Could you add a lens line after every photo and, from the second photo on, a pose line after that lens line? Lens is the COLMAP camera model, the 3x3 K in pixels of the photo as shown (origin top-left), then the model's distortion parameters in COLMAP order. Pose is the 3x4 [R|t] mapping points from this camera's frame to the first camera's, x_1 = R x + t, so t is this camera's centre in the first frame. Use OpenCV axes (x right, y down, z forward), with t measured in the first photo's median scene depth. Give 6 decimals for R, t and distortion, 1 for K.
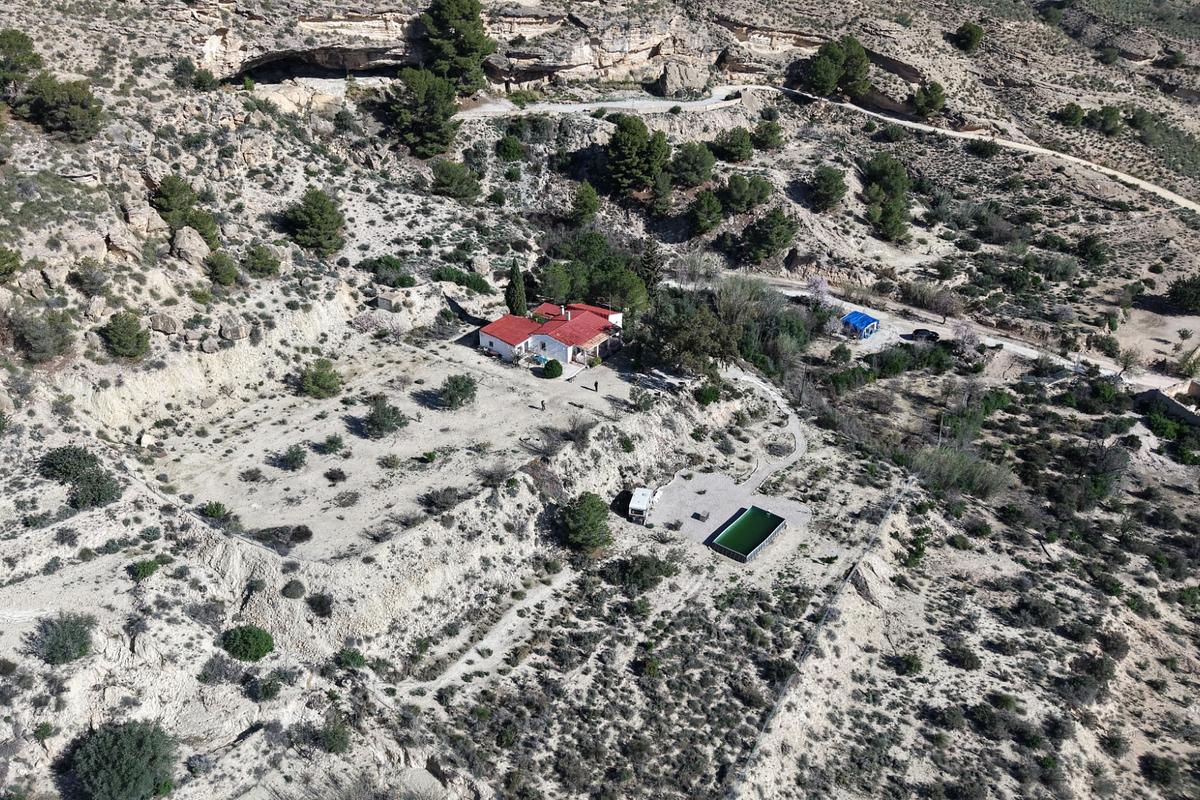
lens RADIAL K [[938.4, 0, 608.1], [0, 938.4, 403.1], [0, 0, 1]] dist [0.044641, -0.069513]
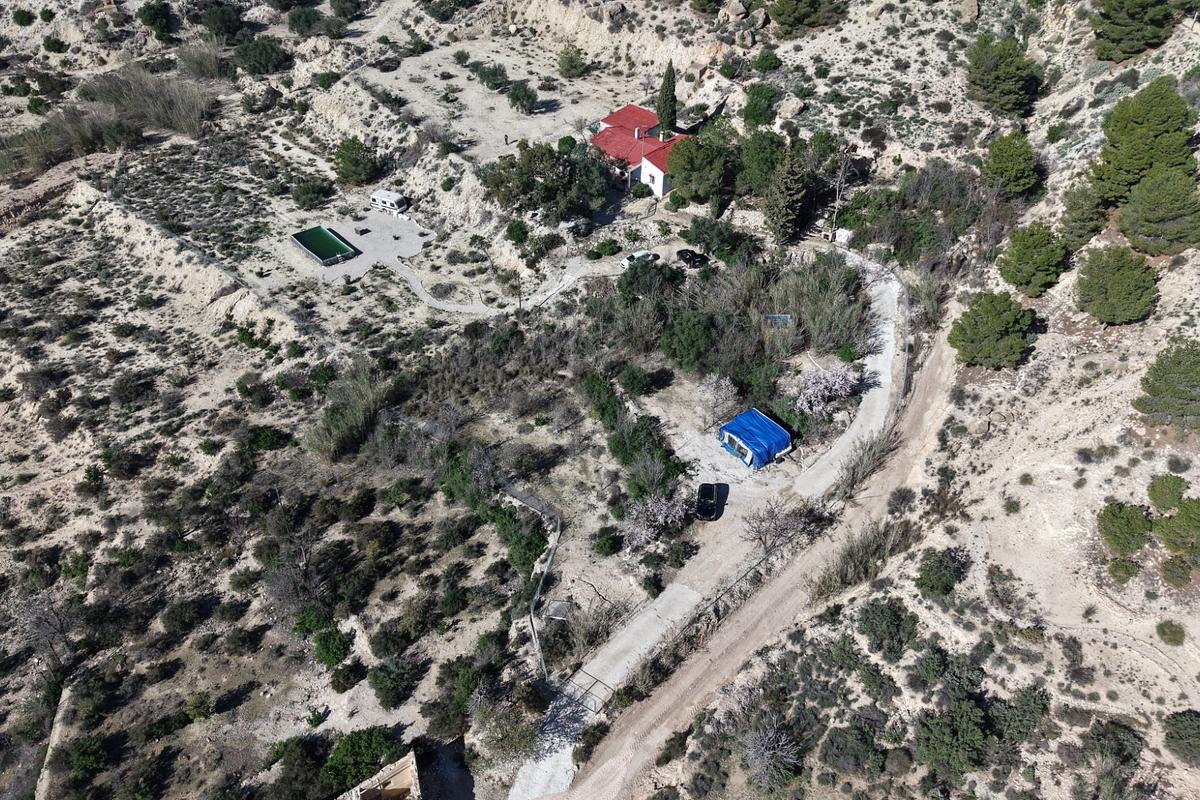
lens RADIAL K [[938.4, 0, 608.4], [0, 938.4, 419.9], [0, 0, 1]] dist [0.044641, -0.069513]
pose [[-0.203739, 0.601519, -0.772441, 1.159064], [-0.498131, 0.615537, 0.610721, -0.640665], [0.842826, 0.509204, 0.174226, 1.275461]]
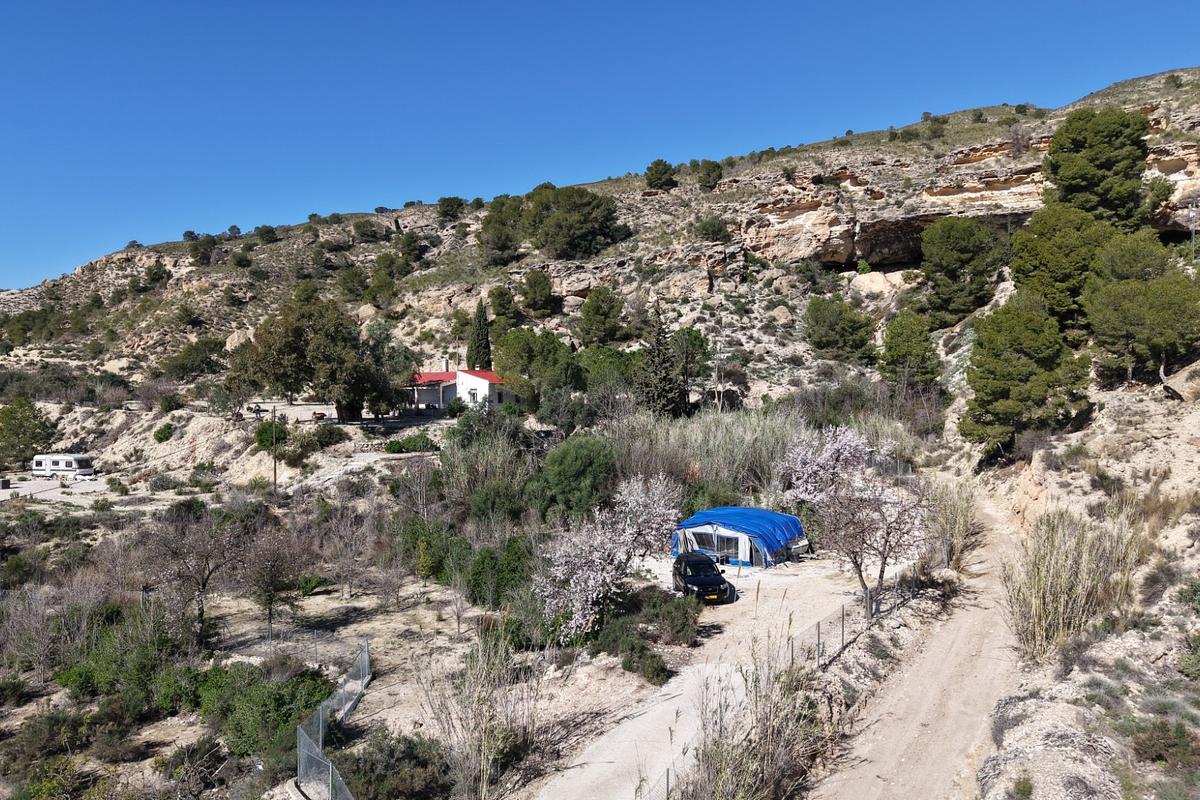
lens RADIAL K [[938.4, 0, 606.7], [0, 938.4, 427.2], [0, 0, 1]] dist [0.044641, -0.069513]
pose [[0.054423, 0.007264, -0.998492, 0.910527], [-0.492193, 0.870245, -0.020496, -0.135419], [0.868783, 0.492566, 0.050937, 1.456337]]
